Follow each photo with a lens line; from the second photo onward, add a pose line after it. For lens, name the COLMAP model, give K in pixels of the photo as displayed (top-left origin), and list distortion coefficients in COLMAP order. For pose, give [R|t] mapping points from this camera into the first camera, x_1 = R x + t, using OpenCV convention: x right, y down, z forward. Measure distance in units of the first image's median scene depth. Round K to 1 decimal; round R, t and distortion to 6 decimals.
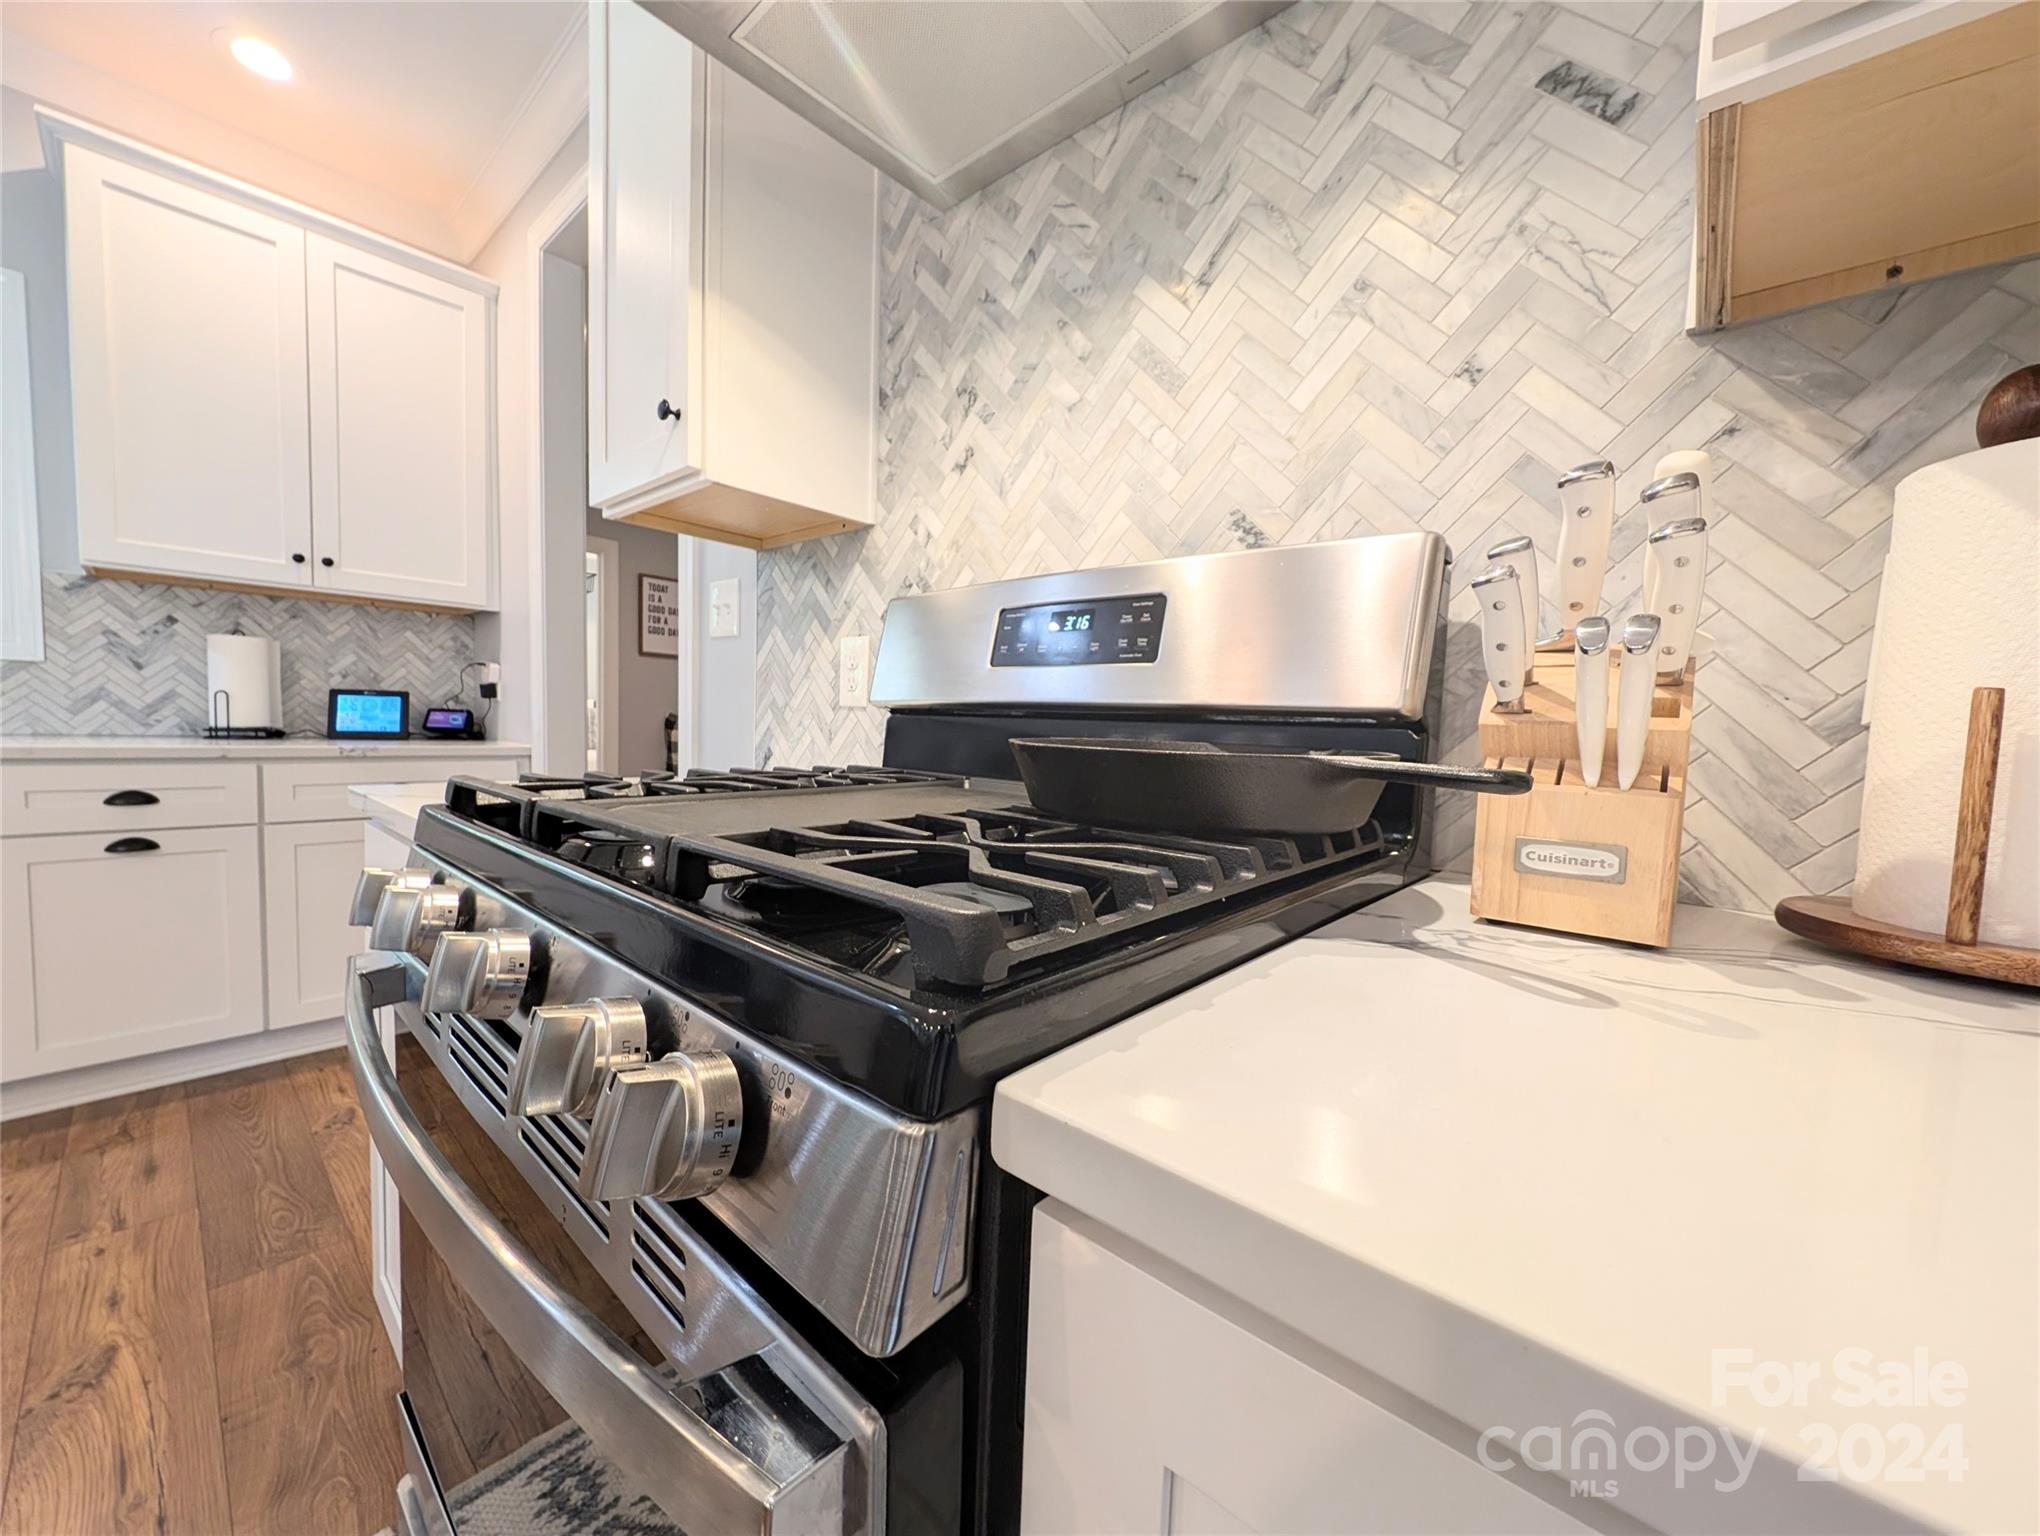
lens RADIAL K [[763.5, 0, 1018.9], [0, 763.5, 779.6], [0, 0, 1]] dist [0.009407, -0.005163]
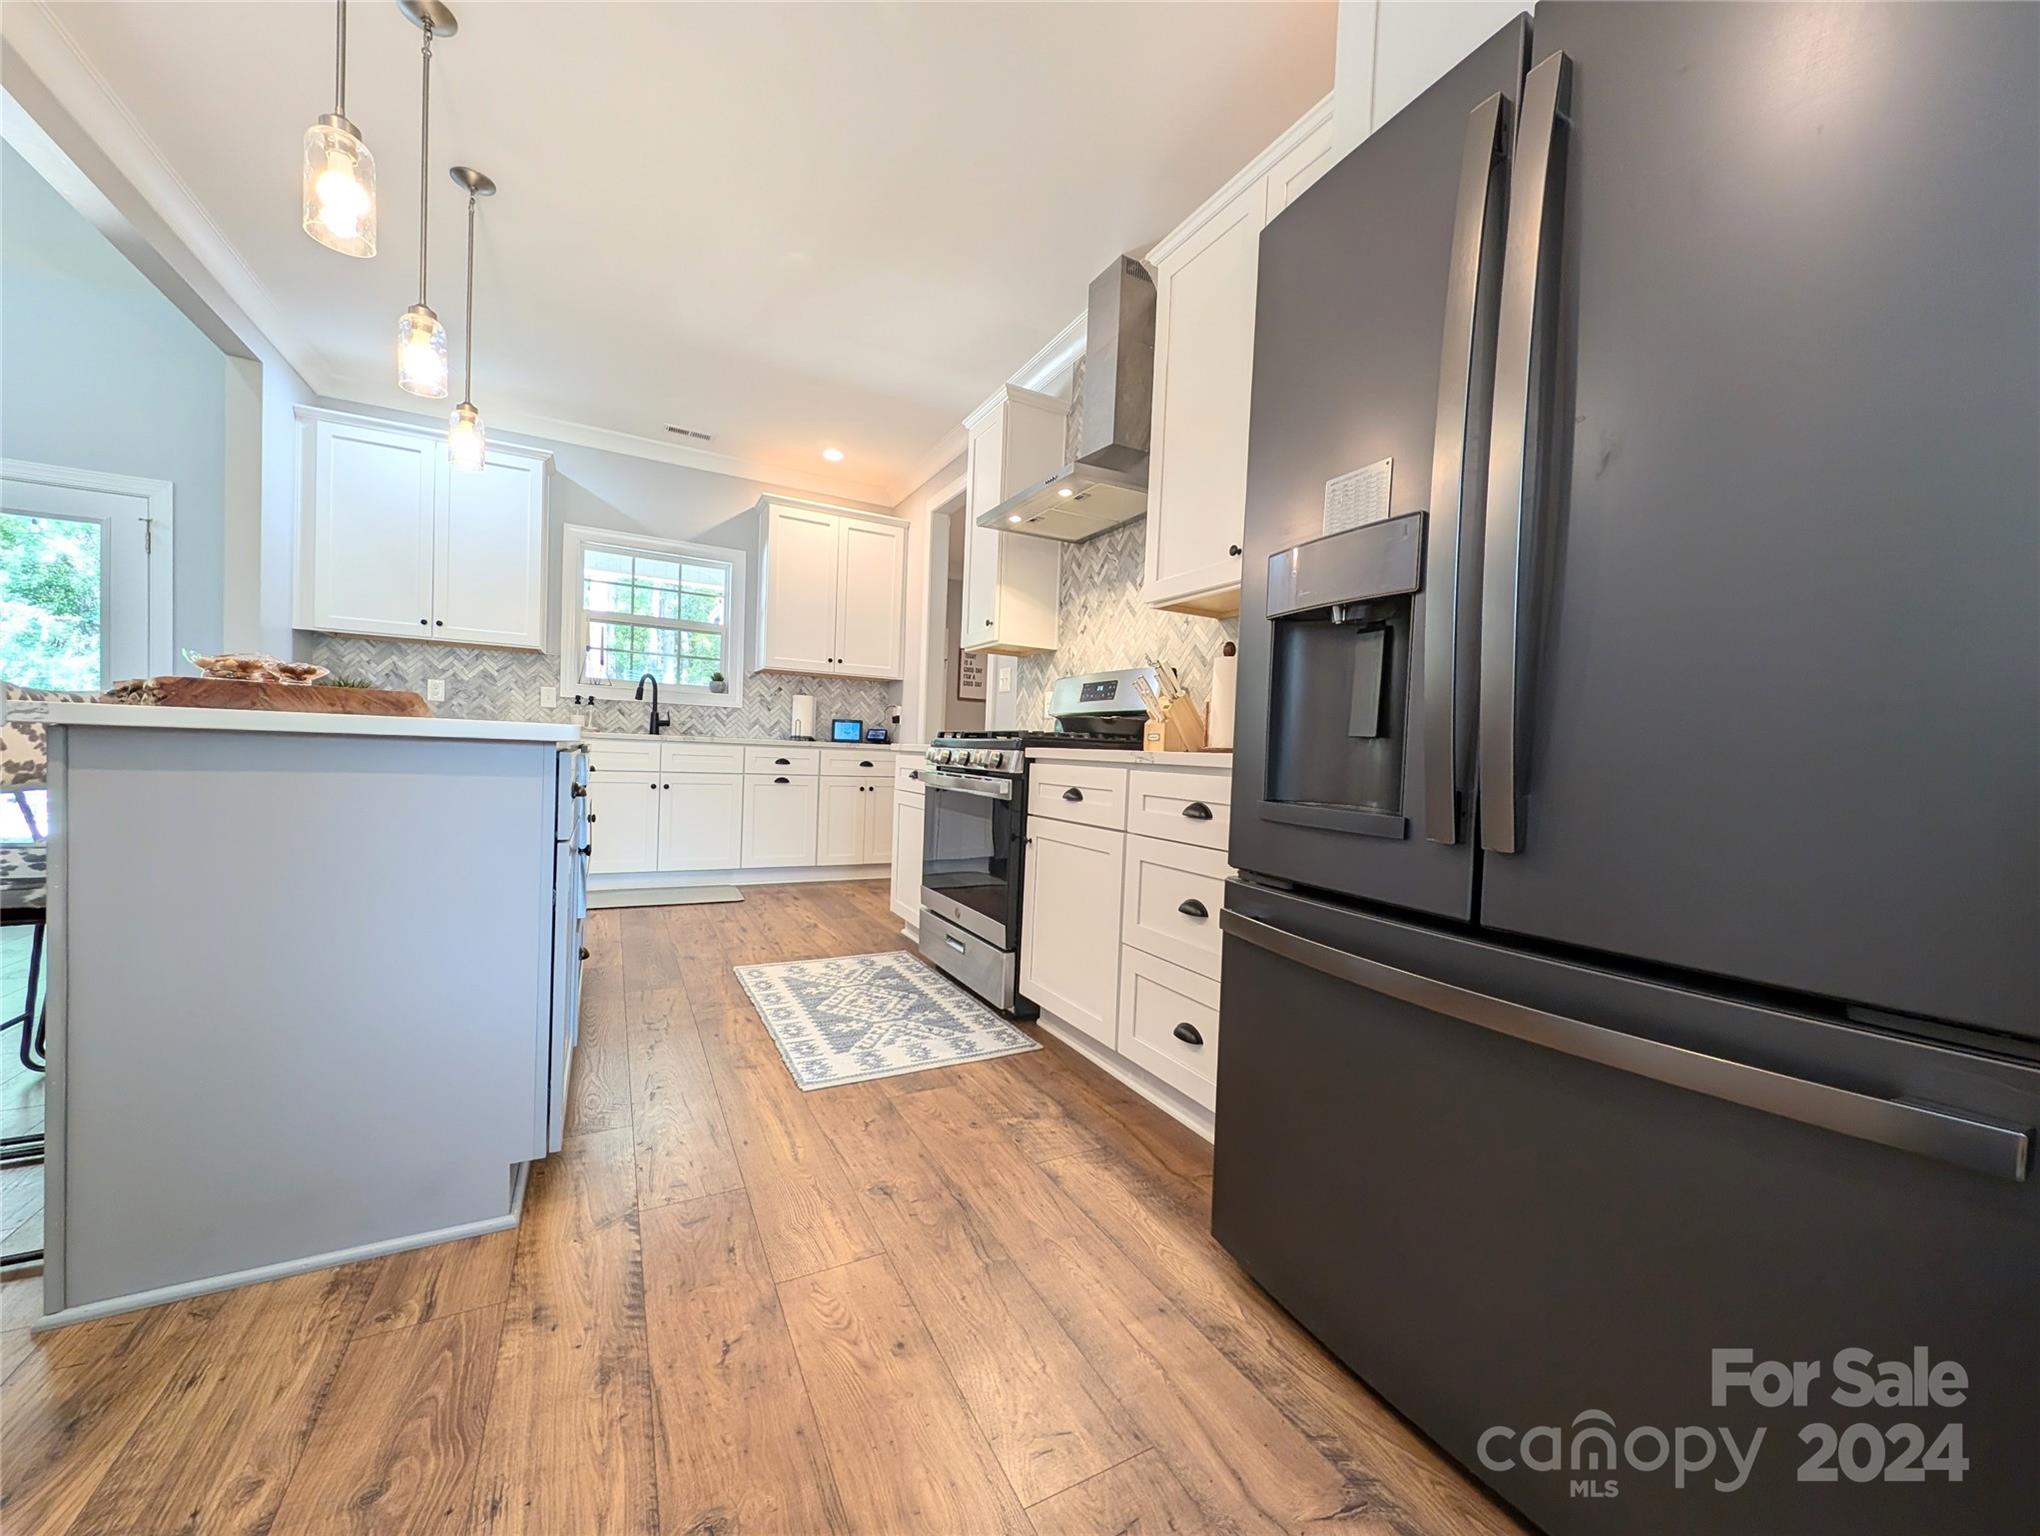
lens RADIAL K [[763.5, 0, 1018.9], [0, 763.5, 779.6], [0, 0, 1]] dist [0.009407, -0.005163]
pose [[0.937038, 0.014696, -0.348919, 0.651953], [-0.032072, 0.998513, -0.044074, 0.252905], [0.347752, 0.052490, 0.936116, -1.593705]]
